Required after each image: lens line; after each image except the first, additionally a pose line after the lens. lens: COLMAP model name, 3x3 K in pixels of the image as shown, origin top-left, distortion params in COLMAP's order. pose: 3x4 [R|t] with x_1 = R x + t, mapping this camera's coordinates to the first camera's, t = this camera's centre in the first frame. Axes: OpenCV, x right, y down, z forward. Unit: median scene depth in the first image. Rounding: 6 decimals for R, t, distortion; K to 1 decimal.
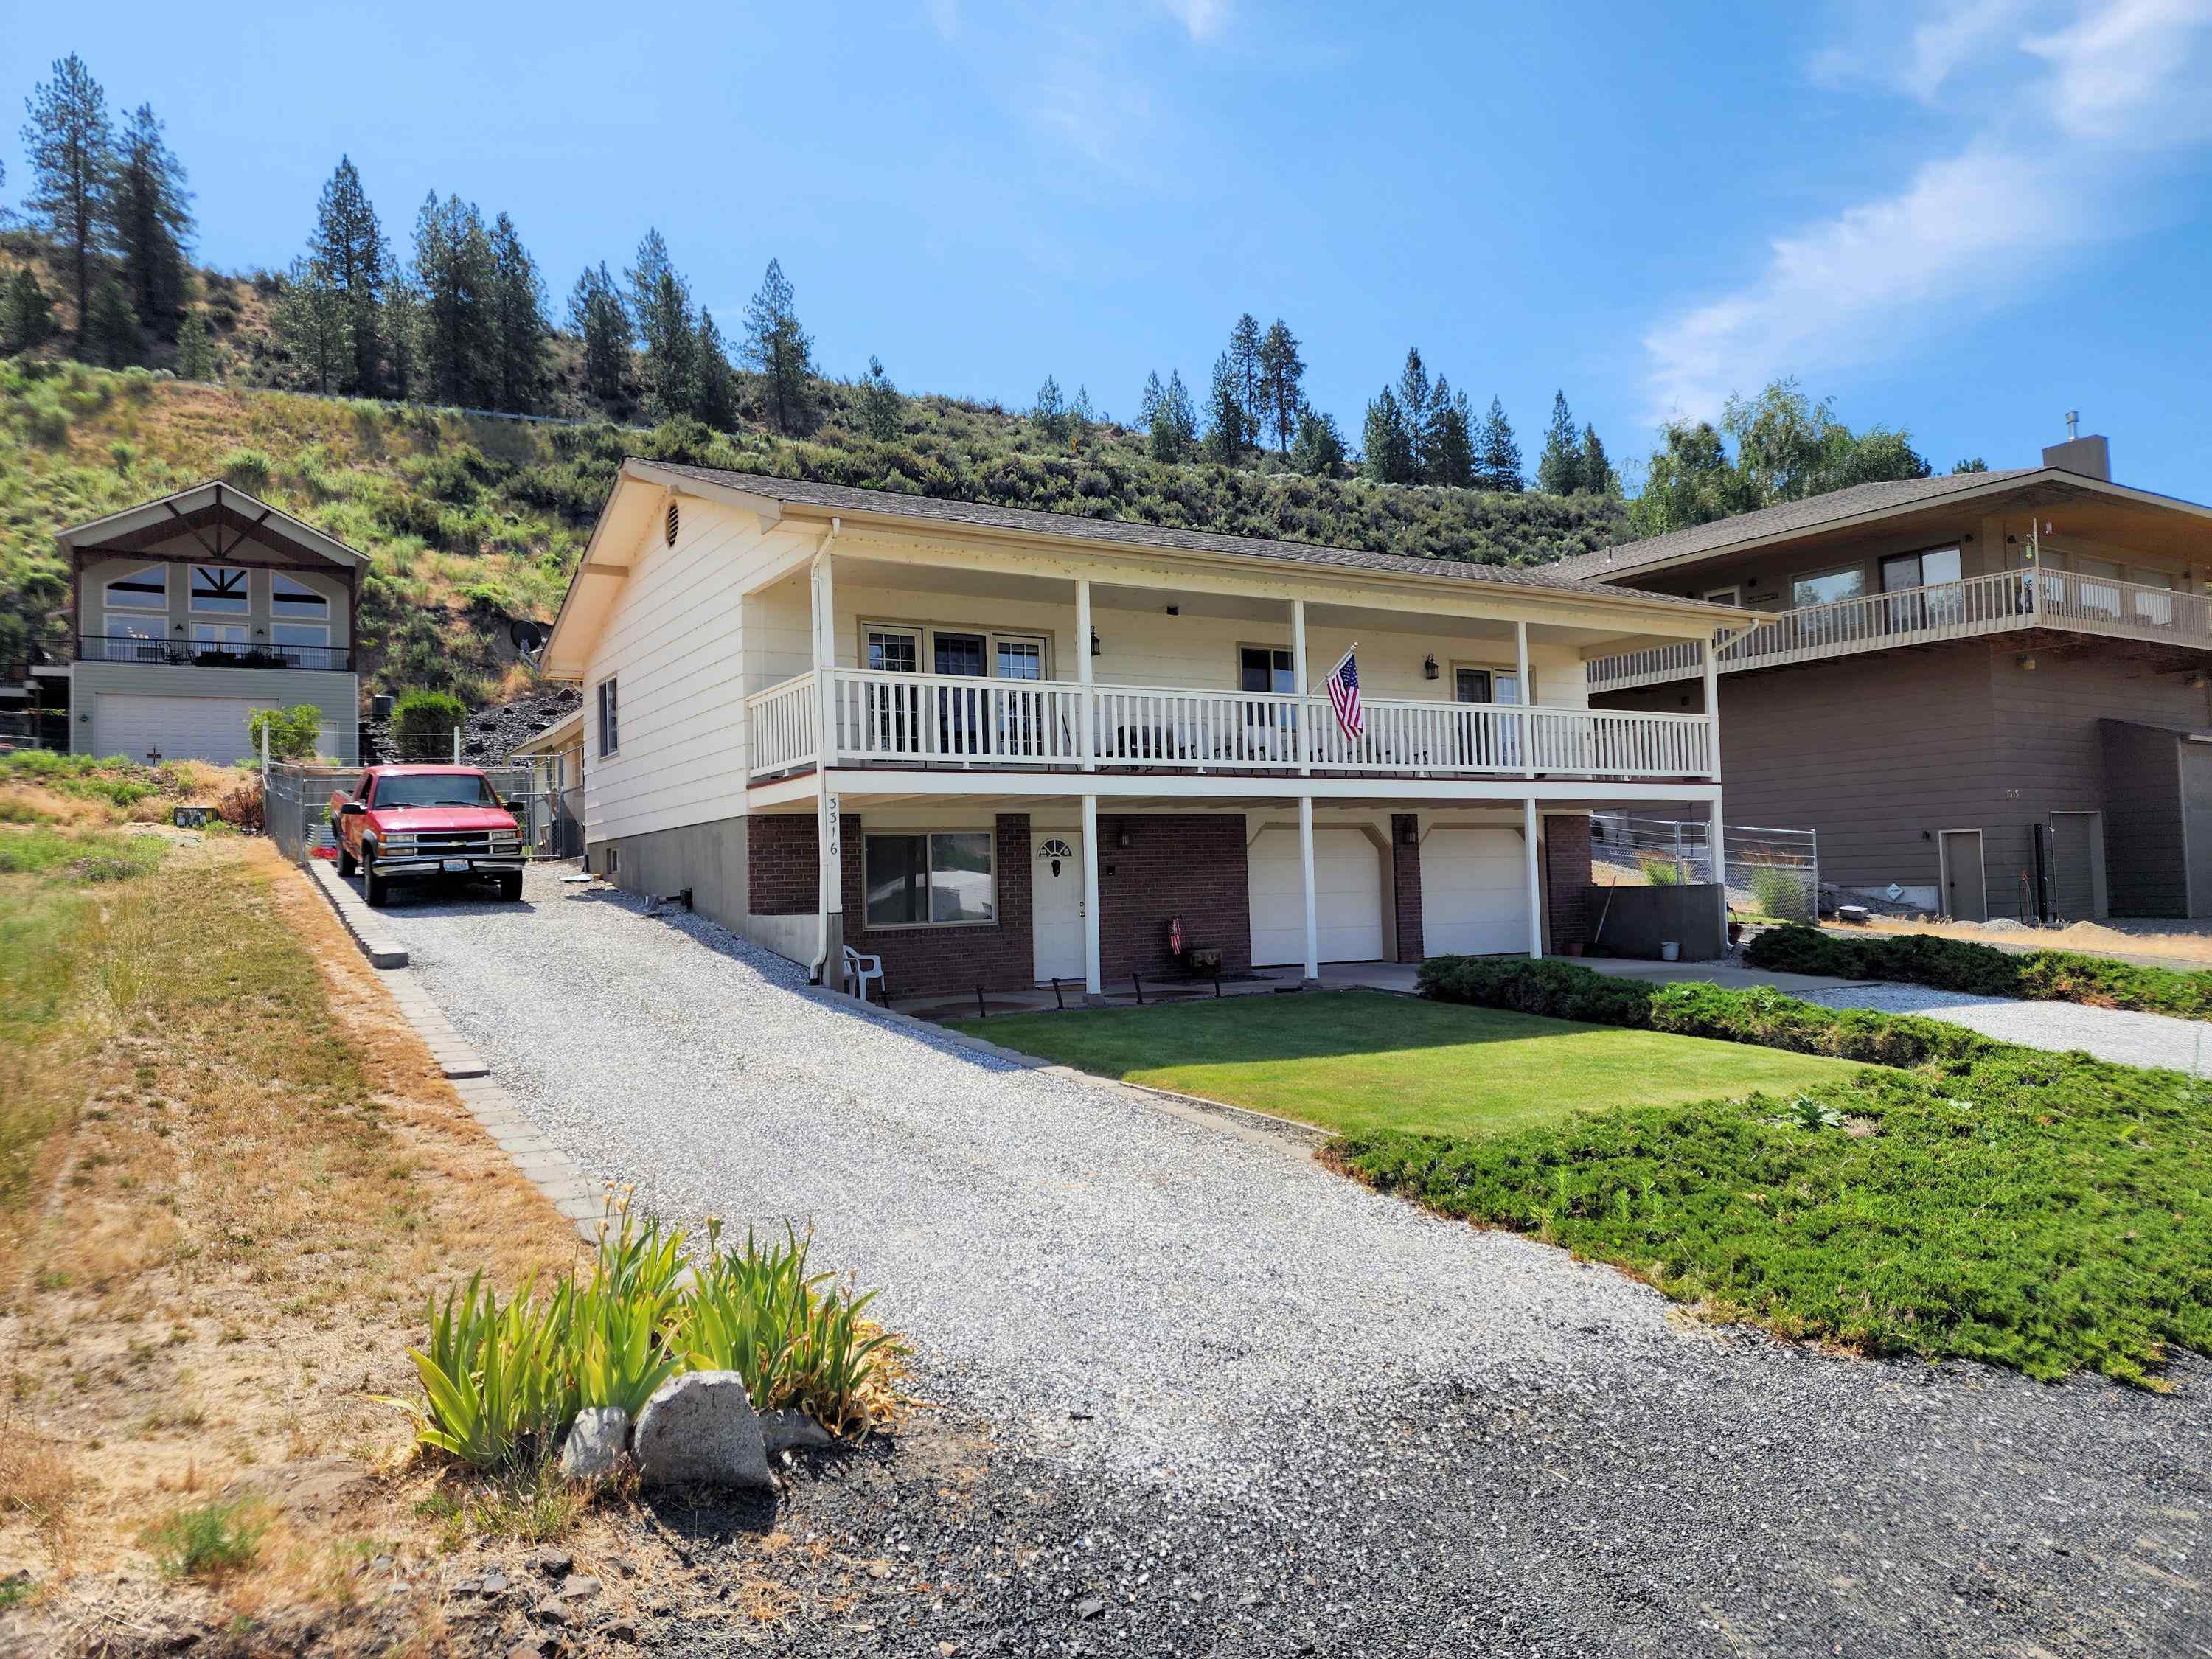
lens RADIAL K [[1465.0, 0, 1106.0], [0, 1465.0, 829.5], [0, 0, 1]] dist [0.063979, -0.070611]
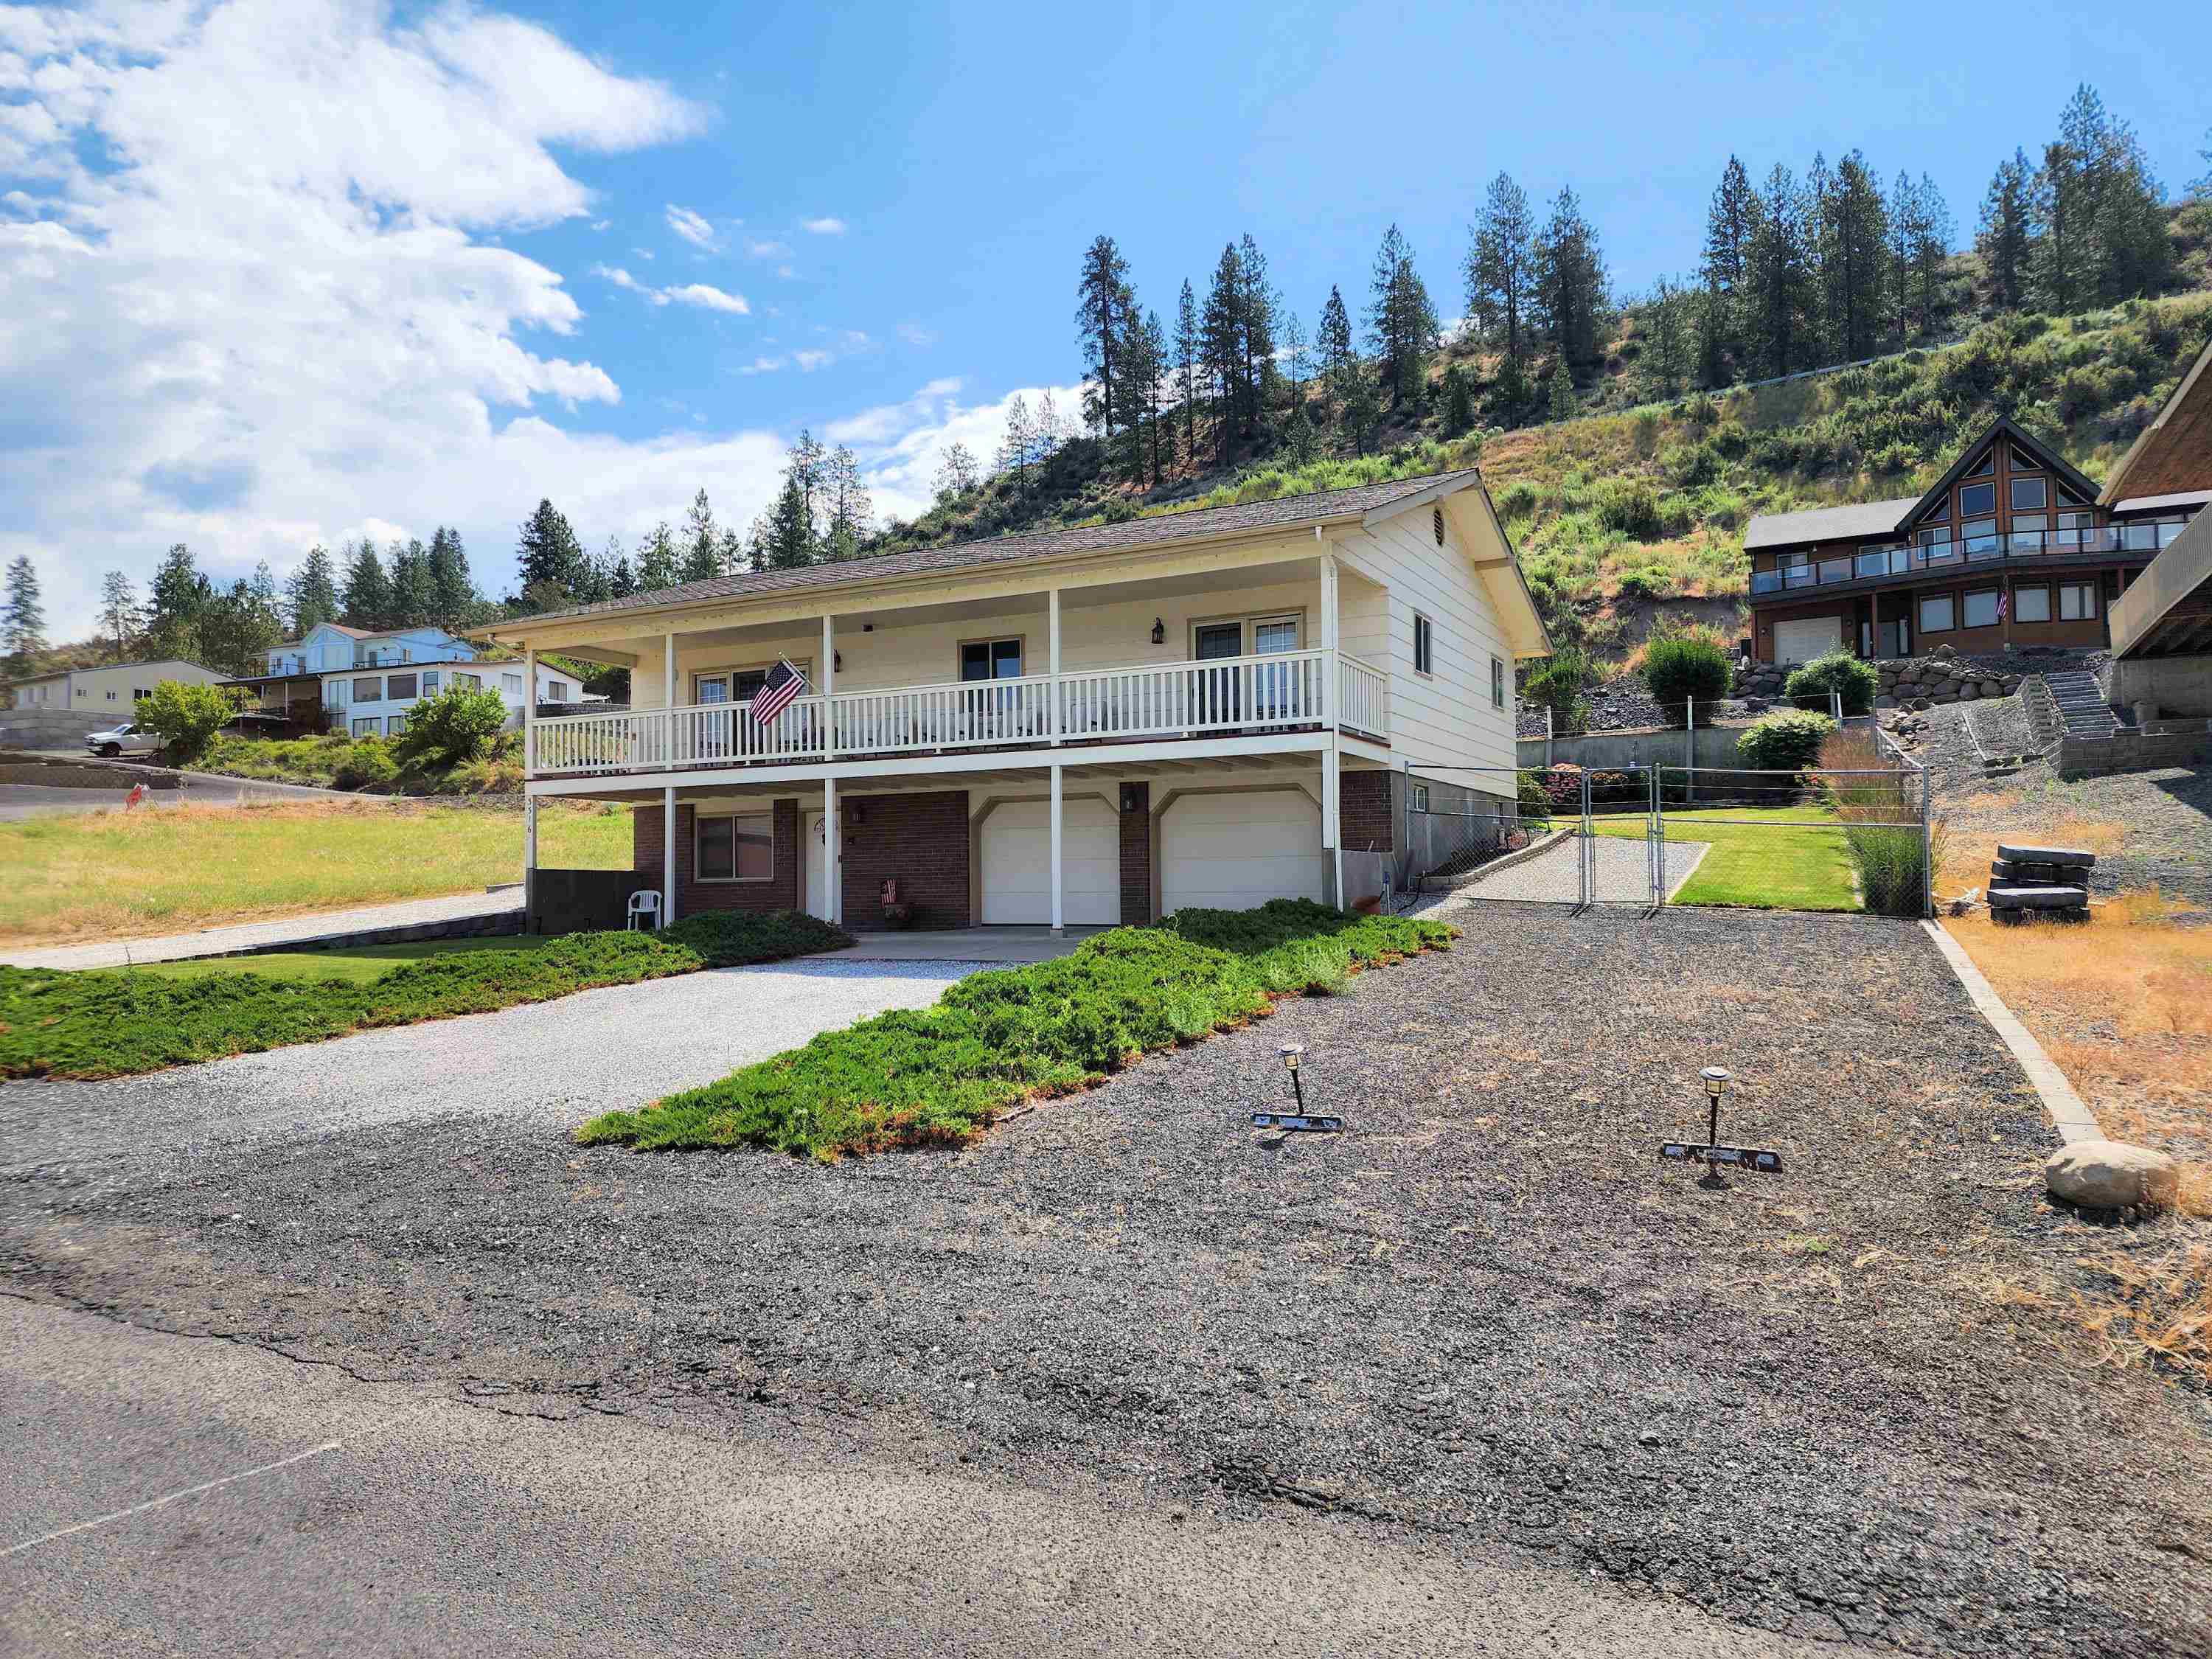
lens RADIAL K [[1455.5, 0, 1110.8], [0, 1455.5, 874.7], [0, 0, 1]] dist [0.052237, -0.066595]
pose [[0.494753, 0.012582, -0.868942, 0.230358], [0.033169, 0.998893, 0.033349, 0.004317], [0.868400, -0.045321, 0.493789, 0.109462]]
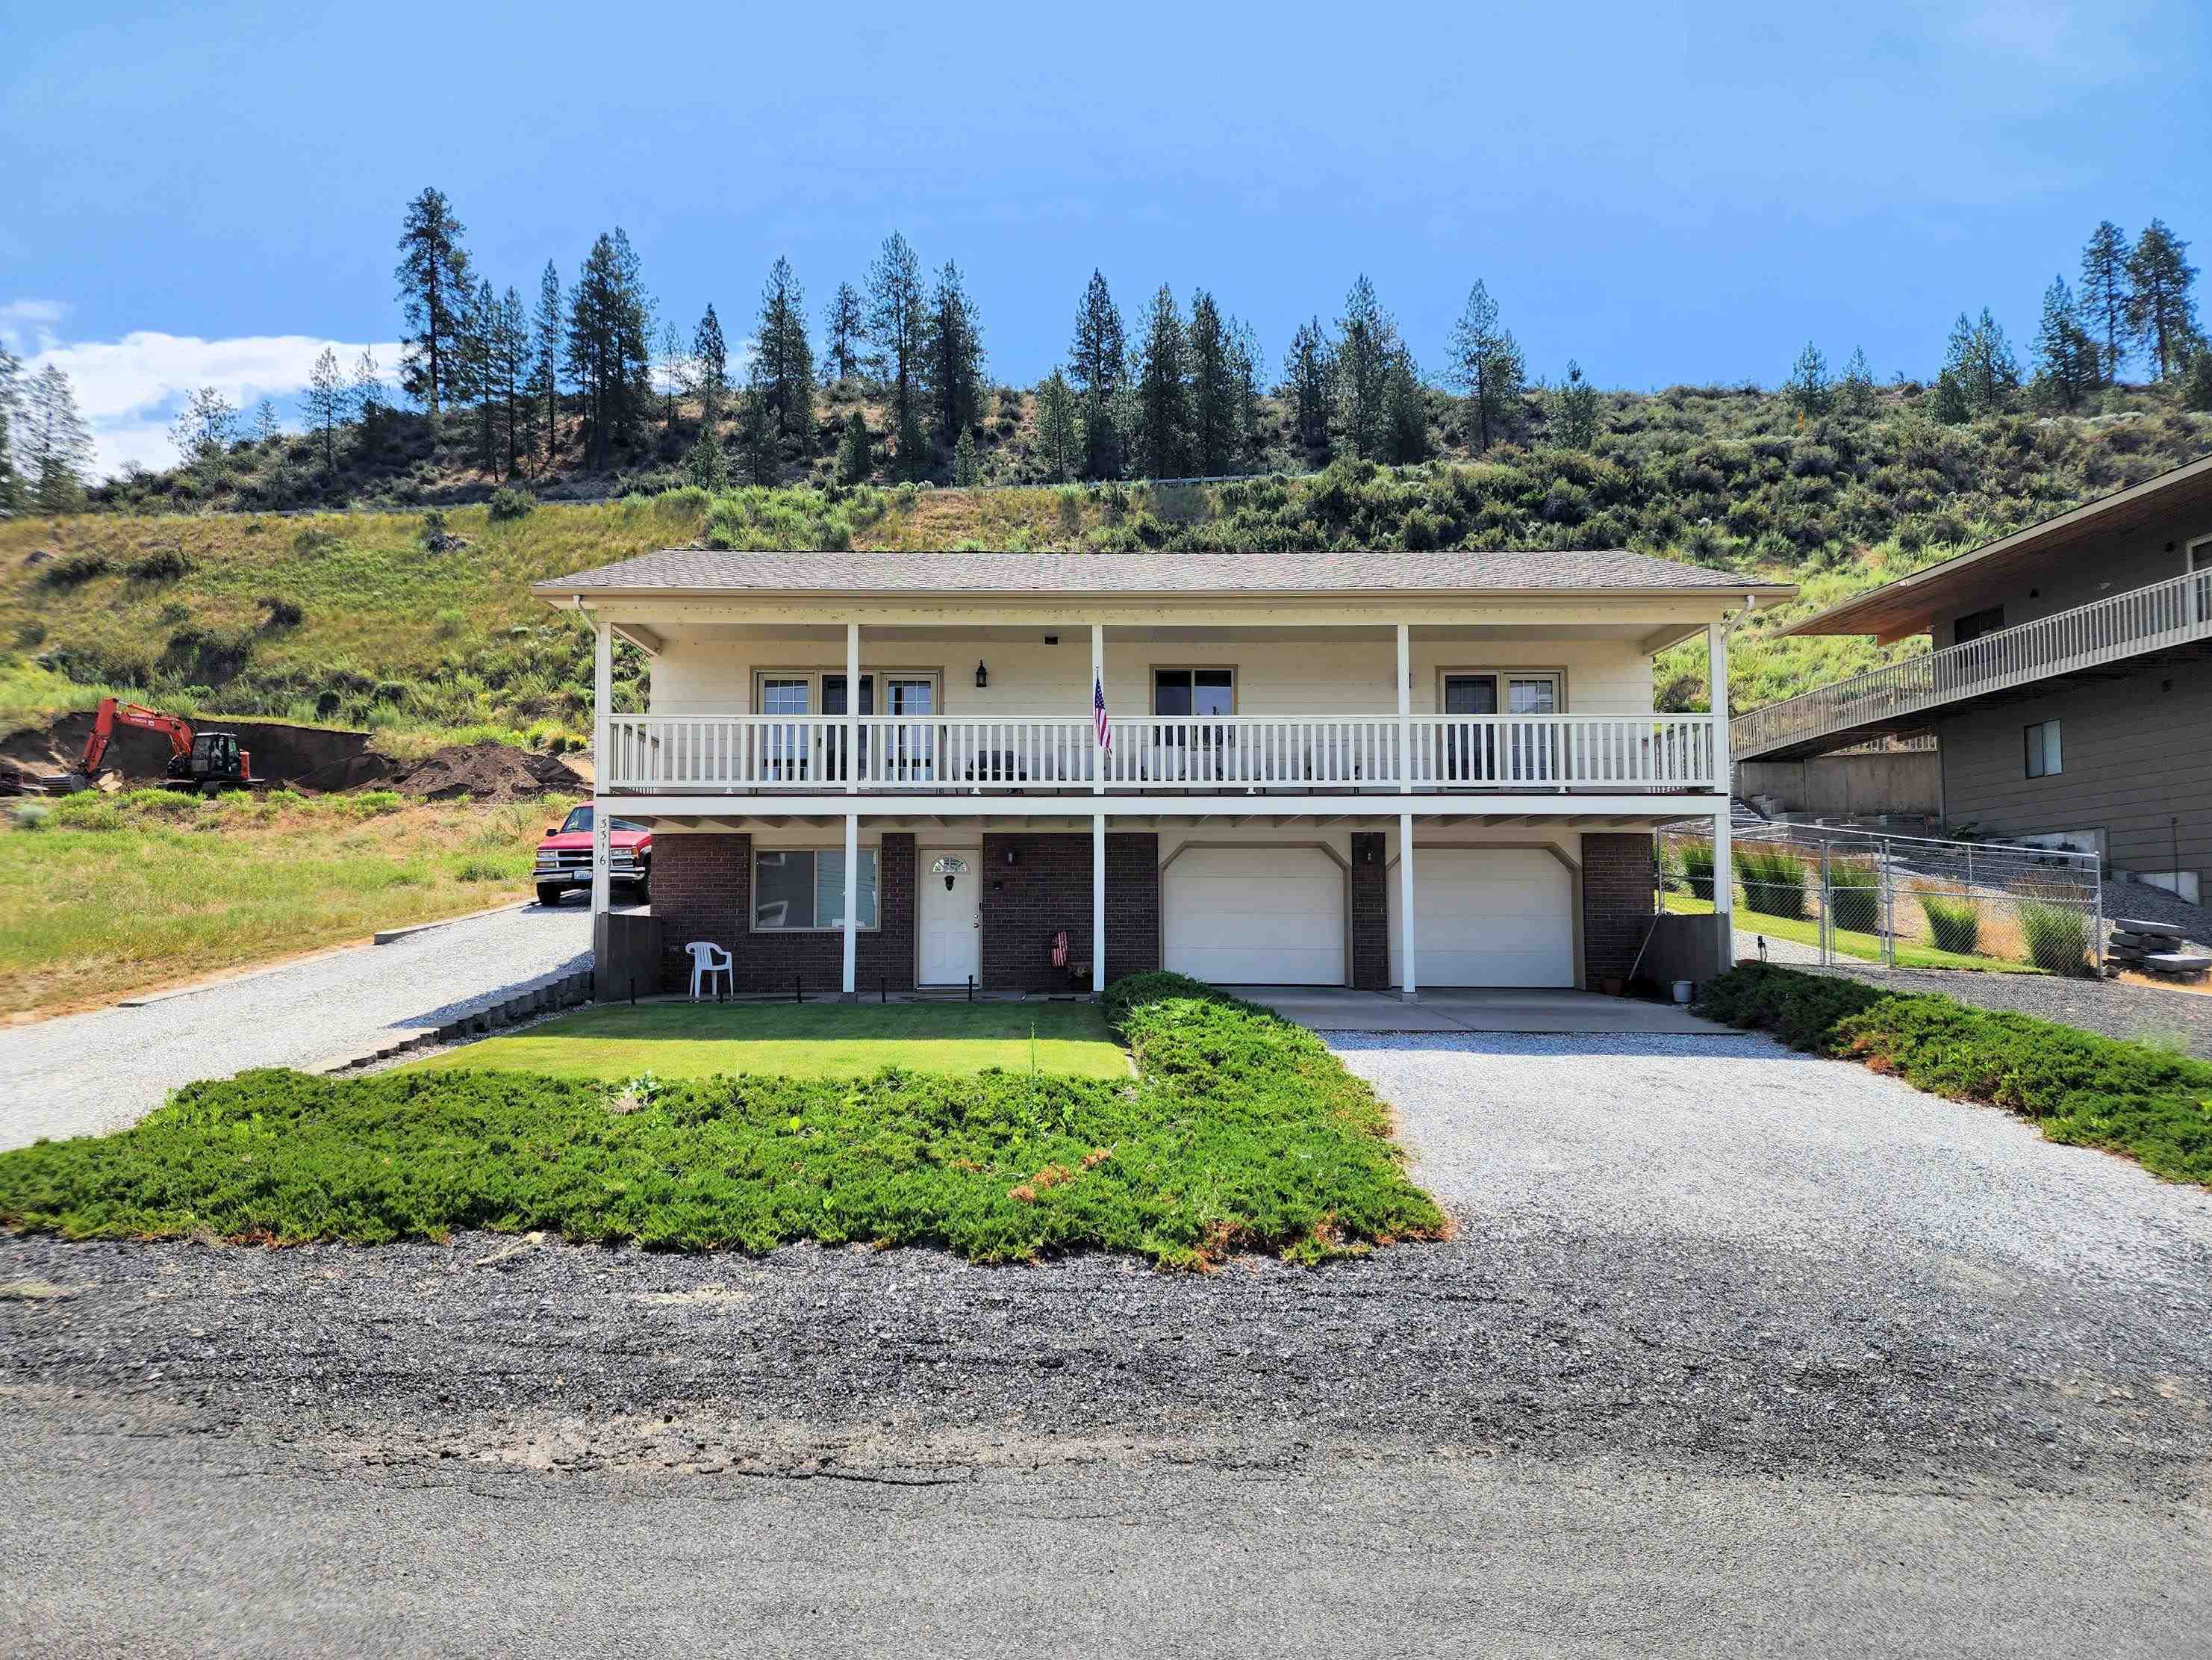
lens RADIAL K [[1464.4, 0, 1094.6], [0, 1464.4, 882.2], [0, 0, 1]] dist [0.062569, -0.070897]
pose [[0.851308, 0.012519, -0.524517, 0.120824], [-0.003087, 0.999818, 0.018853, 0.000887], [0.524657, -0.014430, 0.851191, 0.022390]]
